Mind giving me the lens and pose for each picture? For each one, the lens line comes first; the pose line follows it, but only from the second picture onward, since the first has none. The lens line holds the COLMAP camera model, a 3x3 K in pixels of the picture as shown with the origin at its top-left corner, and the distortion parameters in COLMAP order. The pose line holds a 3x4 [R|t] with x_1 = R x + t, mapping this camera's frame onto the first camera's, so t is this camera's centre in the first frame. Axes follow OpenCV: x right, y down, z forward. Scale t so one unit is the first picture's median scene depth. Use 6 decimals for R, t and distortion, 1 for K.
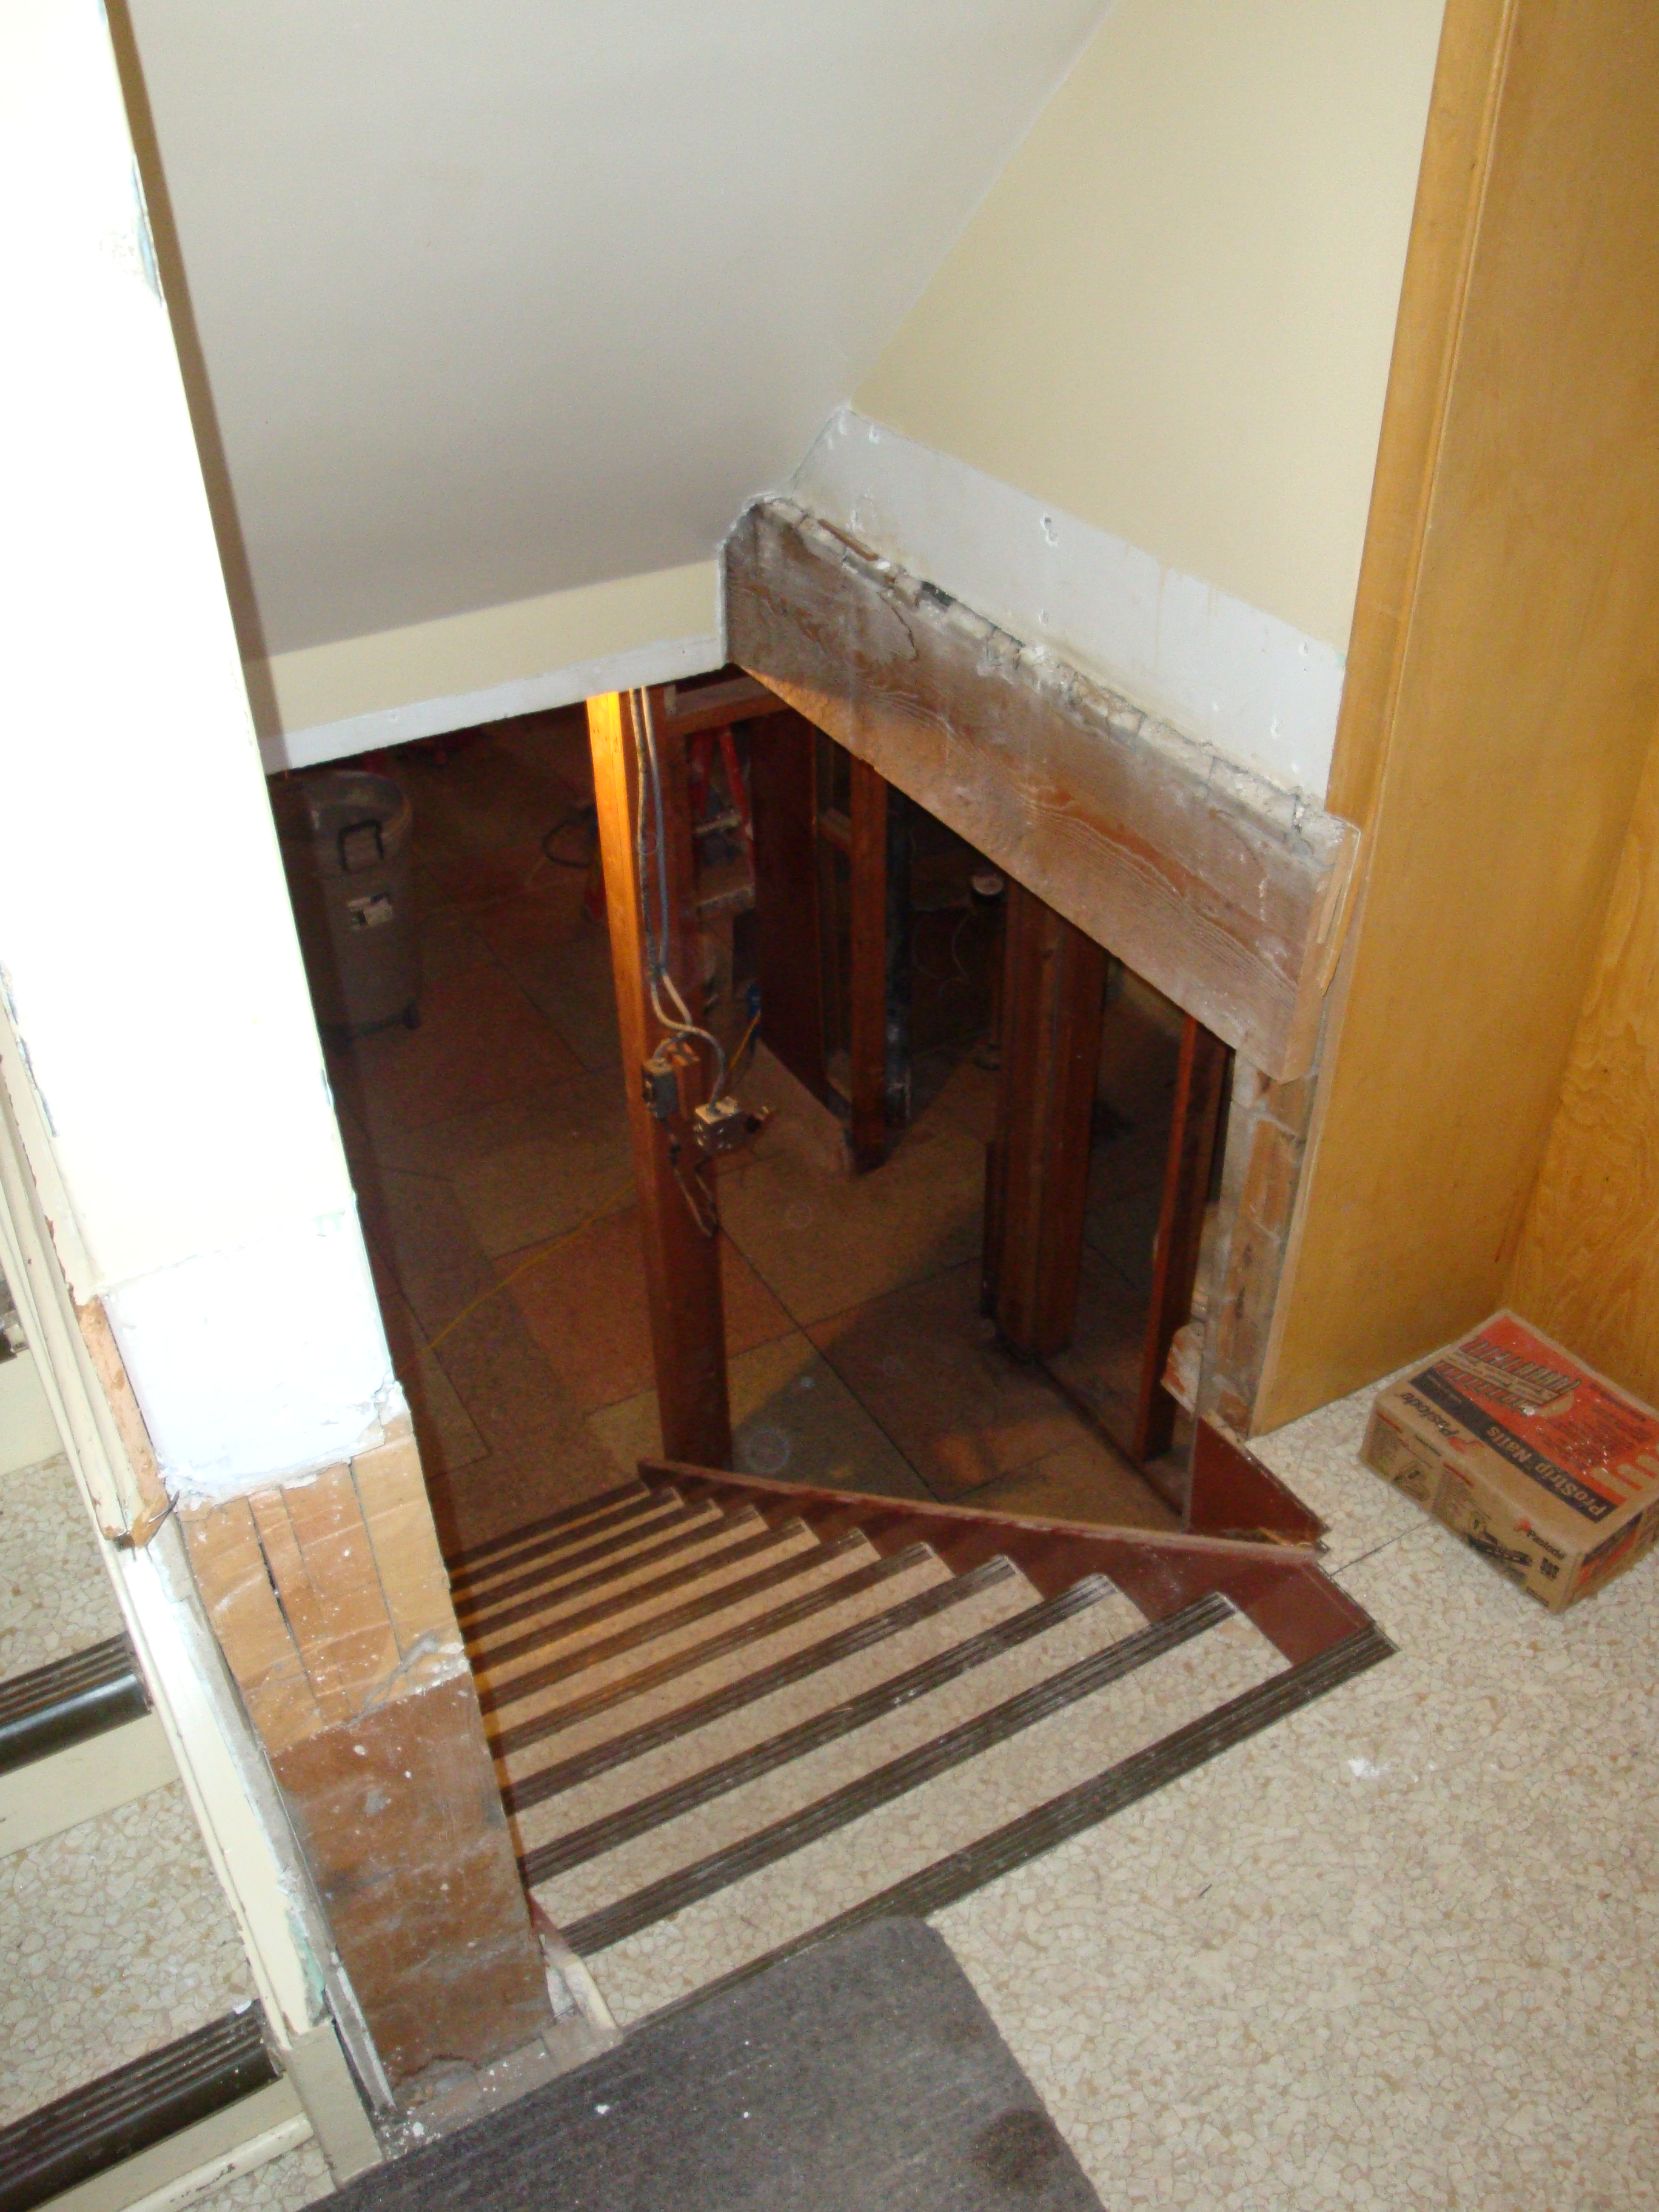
lens RADIAL K [[1849.0, 0, 849.5], [0, 1849.0, 1099.8], [0, 0, 1]] dist [-0.173552, 0.158765]
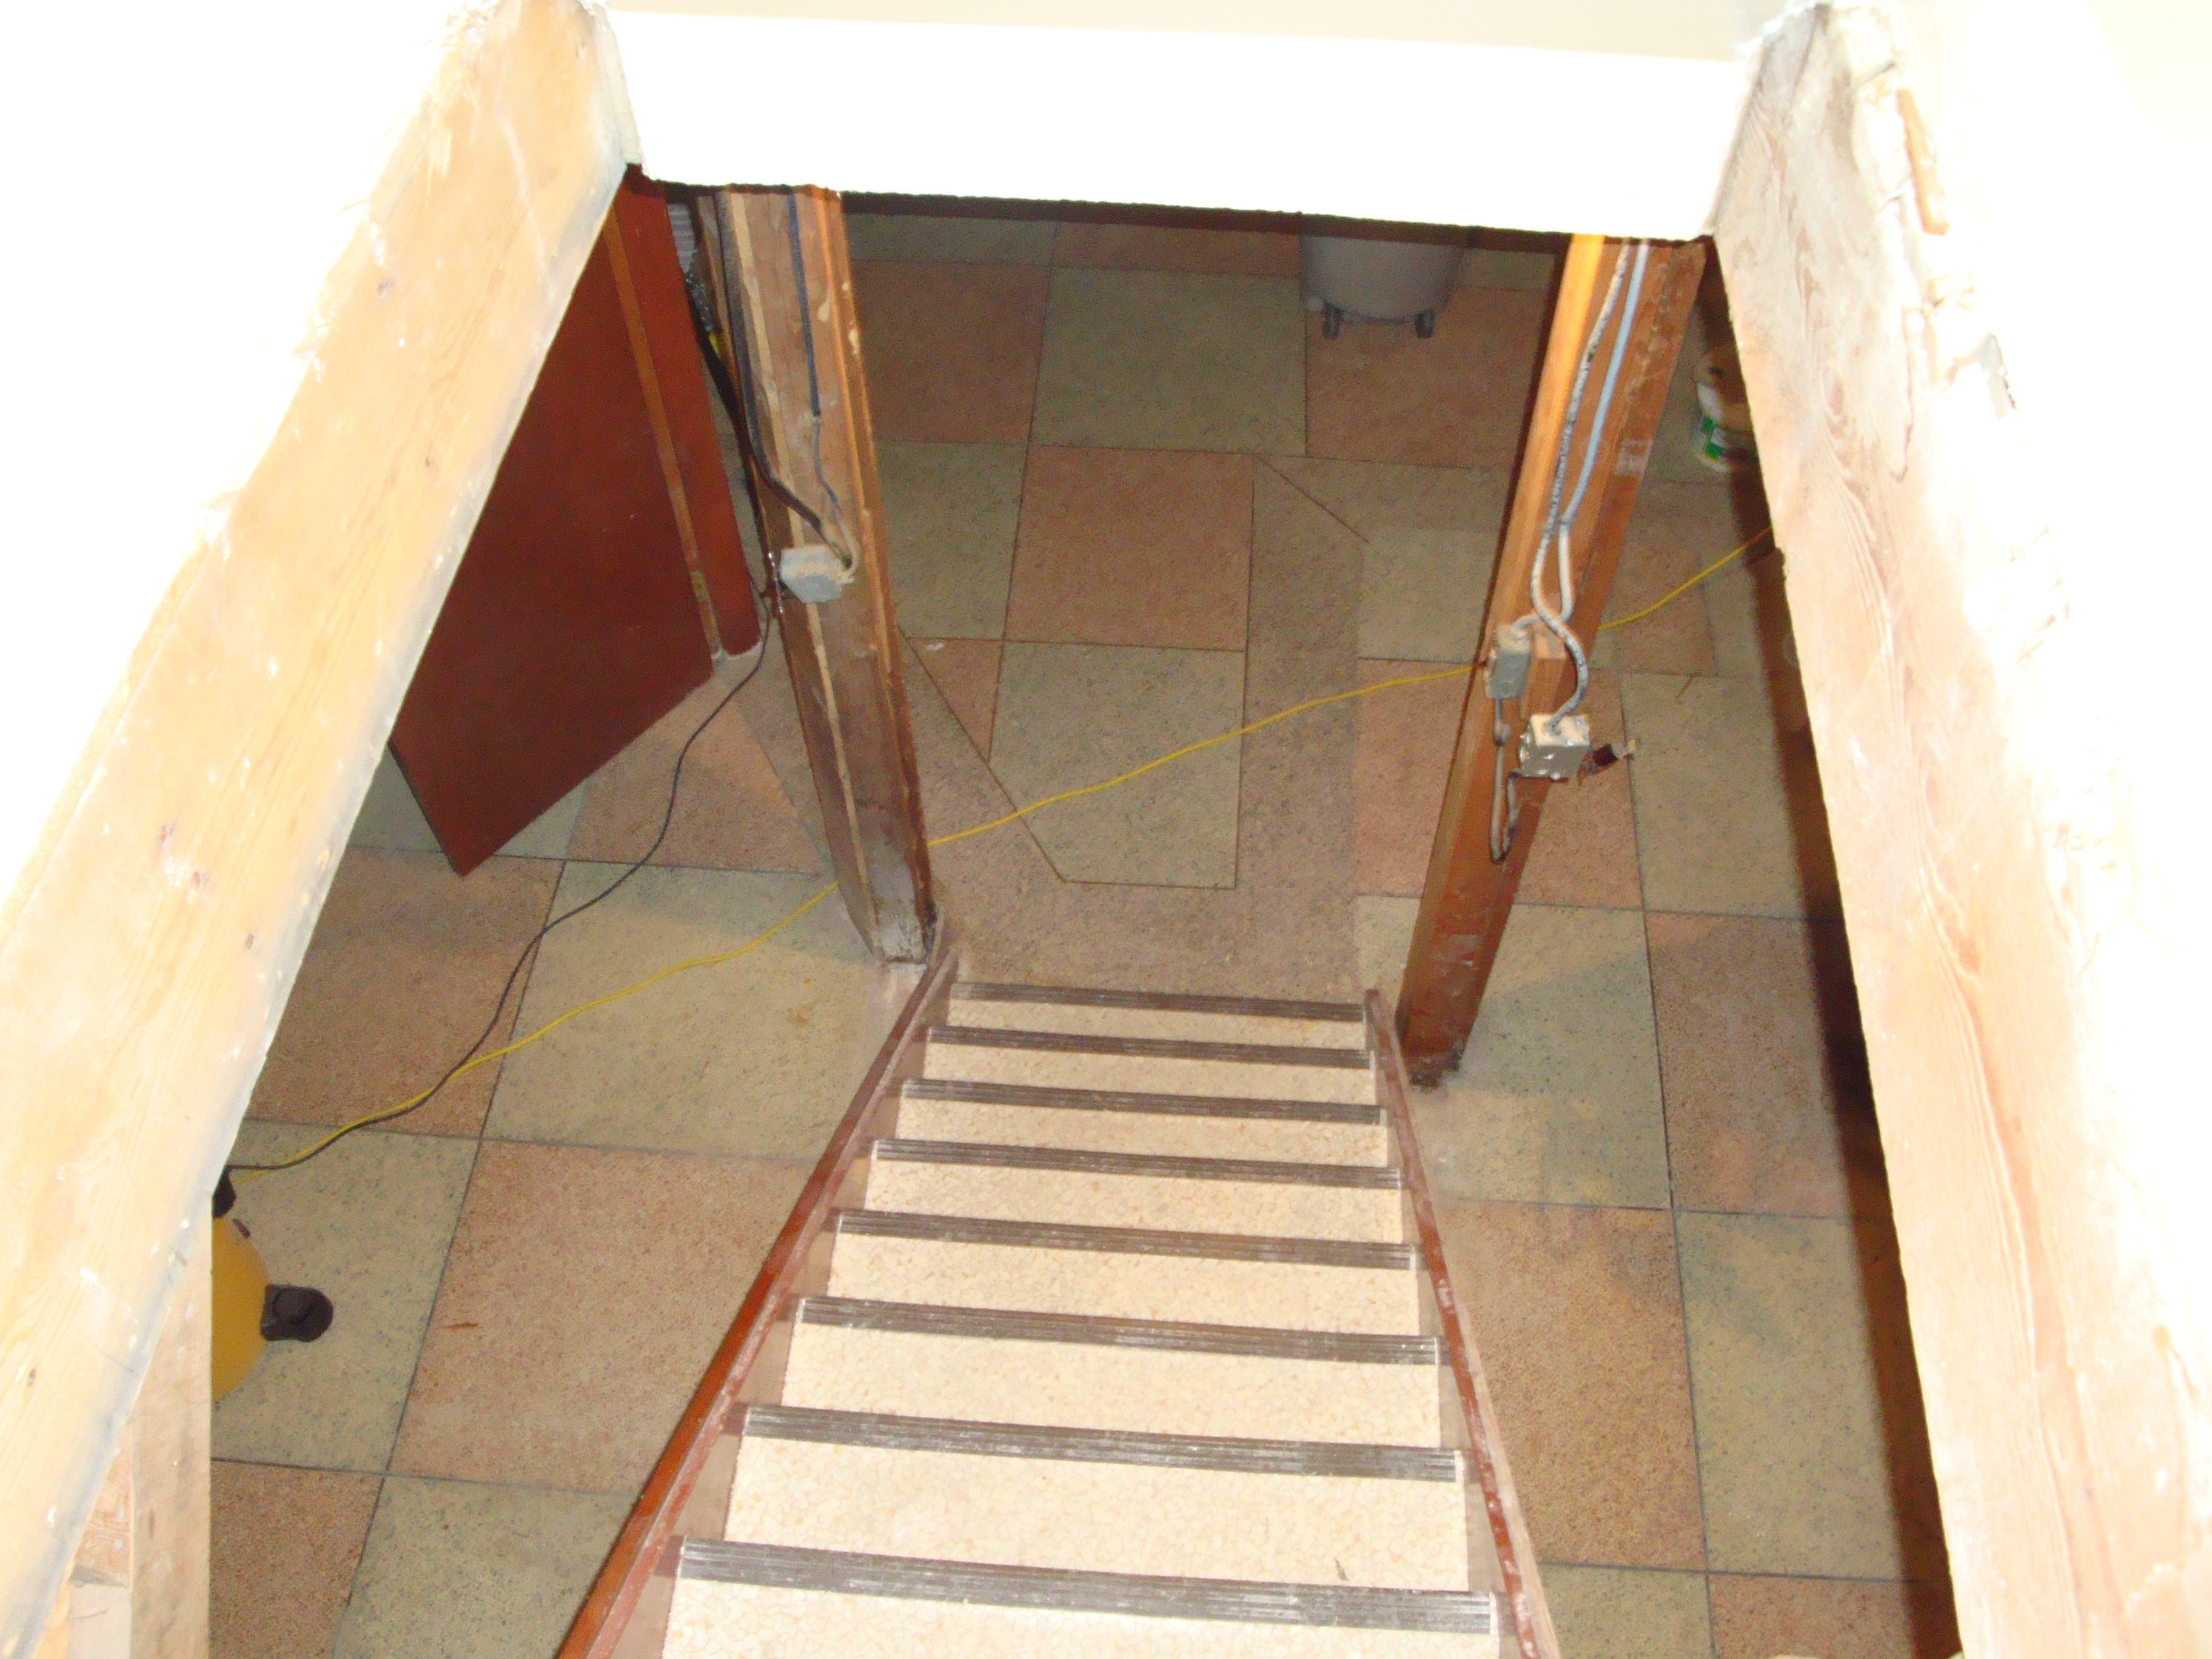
lens RADIAL K [[1849.0, 0, 1108.4], [0, 1849.0, 877.2], [0, 0, 1]] dist [-0.173552, 0.158765]
pose [[0.826331, 0.464667, -0.318218, 0.054445], [-0.340100, 0.862088, 0.375682, -0.218157], [0.448898, -0.202212, 0.870403, 0.386852]]
